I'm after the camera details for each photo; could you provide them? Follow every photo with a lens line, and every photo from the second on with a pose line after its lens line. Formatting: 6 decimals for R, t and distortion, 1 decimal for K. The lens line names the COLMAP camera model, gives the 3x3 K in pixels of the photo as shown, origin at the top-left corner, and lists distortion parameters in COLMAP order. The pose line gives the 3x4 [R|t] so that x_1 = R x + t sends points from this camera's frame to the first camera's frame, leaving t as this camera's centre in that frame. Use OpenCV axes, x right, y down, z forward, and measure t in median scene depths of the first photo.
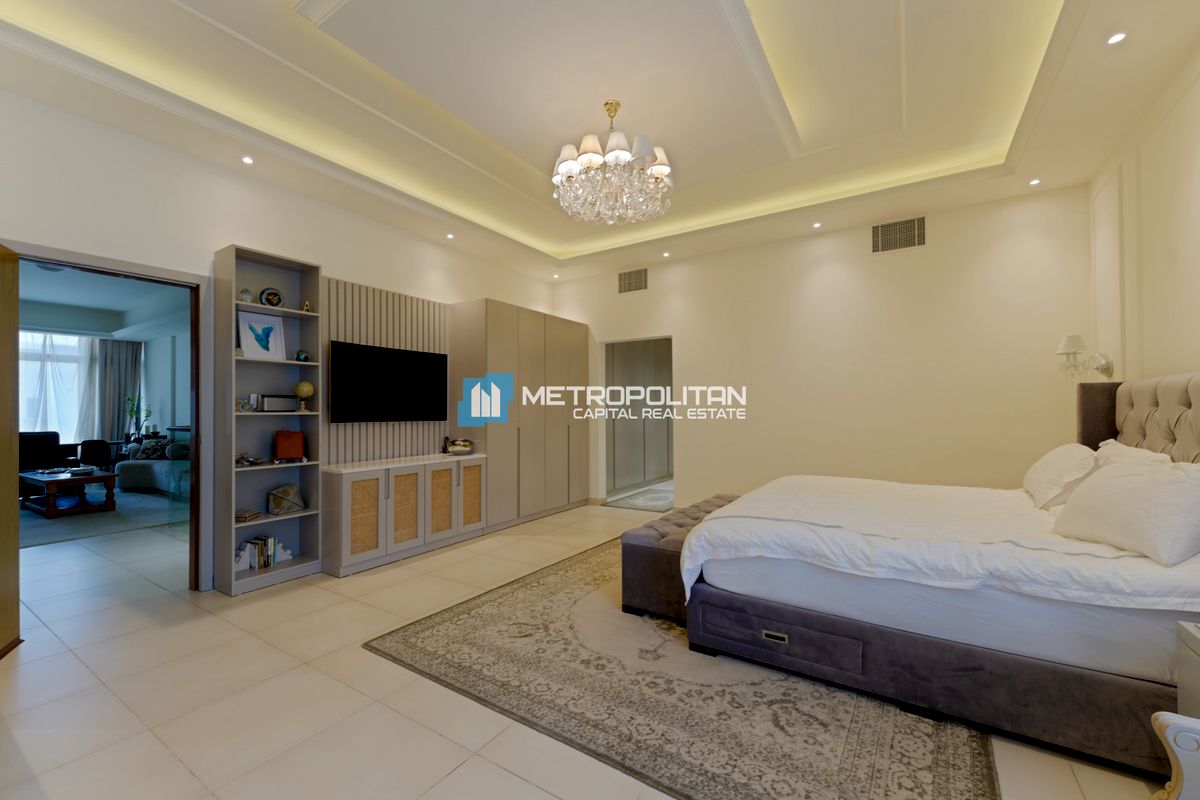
lens RADIAL K [[486.3, 0, 599.2], [0, 486.3, 404.1], [0, 0, 1]] dist [0.005429, -0.001814]
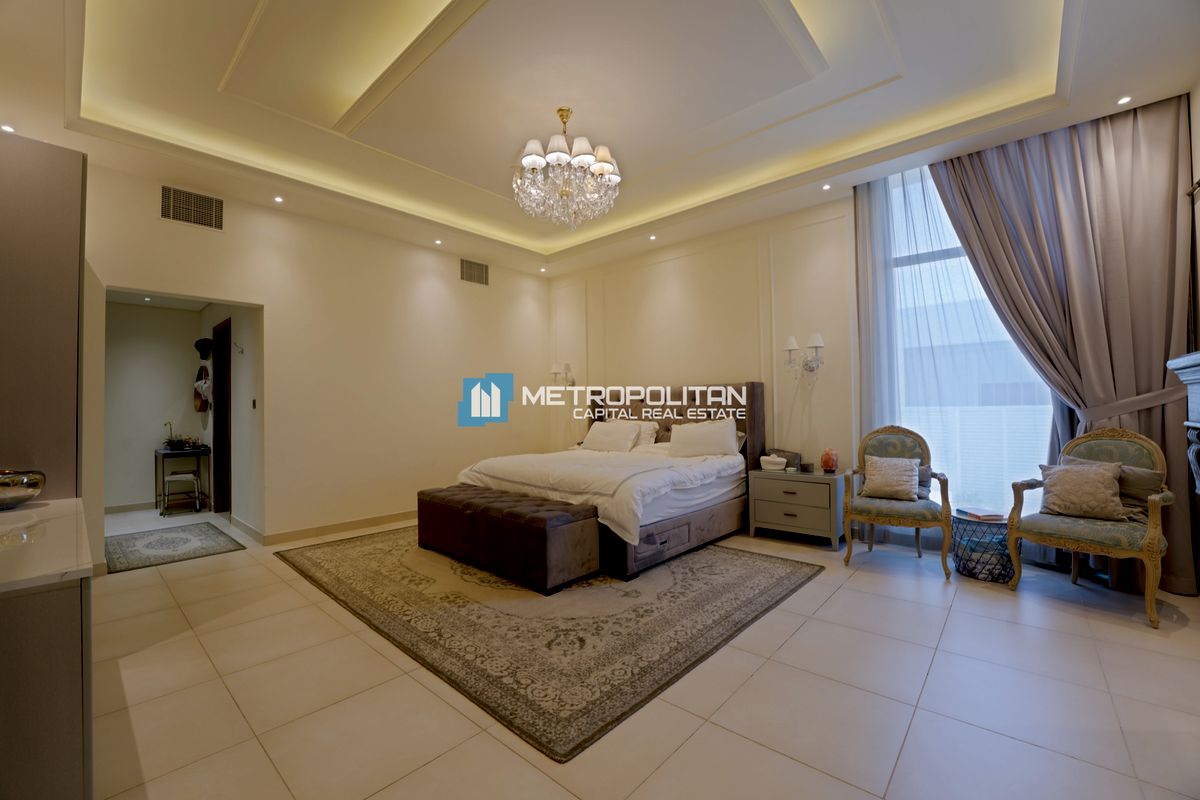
lens RADIAL K [[486.3, 0, 588.4], [0, 486.3, 392.4], [0, 0, 1]] dist [0.005429, -0.001814]
pose [[0.169198, 0.026085, 0.985237, -1.116982], [-0.005488, 0.999659, -0.025525, 0.020154], [-0.985567, -0.001088, 0.169283, 0.847399]]
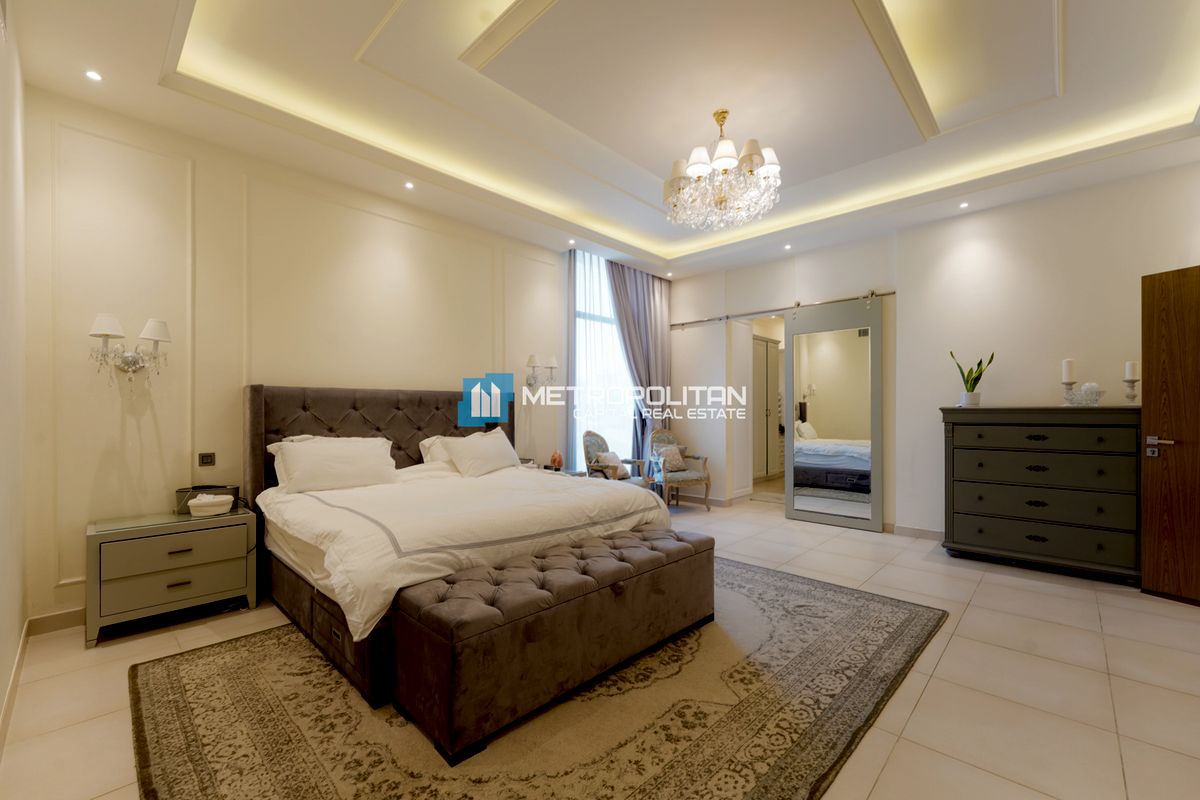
lens RADIAL K [[486.3, 0, 594.8], [0, 486.3, 410.0], [0, 0, 1]] dist [0.005429, -0.001814]
pose [[-0.978733, 0.006517, 0.205034, 0.088850], [0.001209, 0.999661, -0.026004, 0.045268], [-0.205134, -0.025203, -0.978409, 2.285522]]
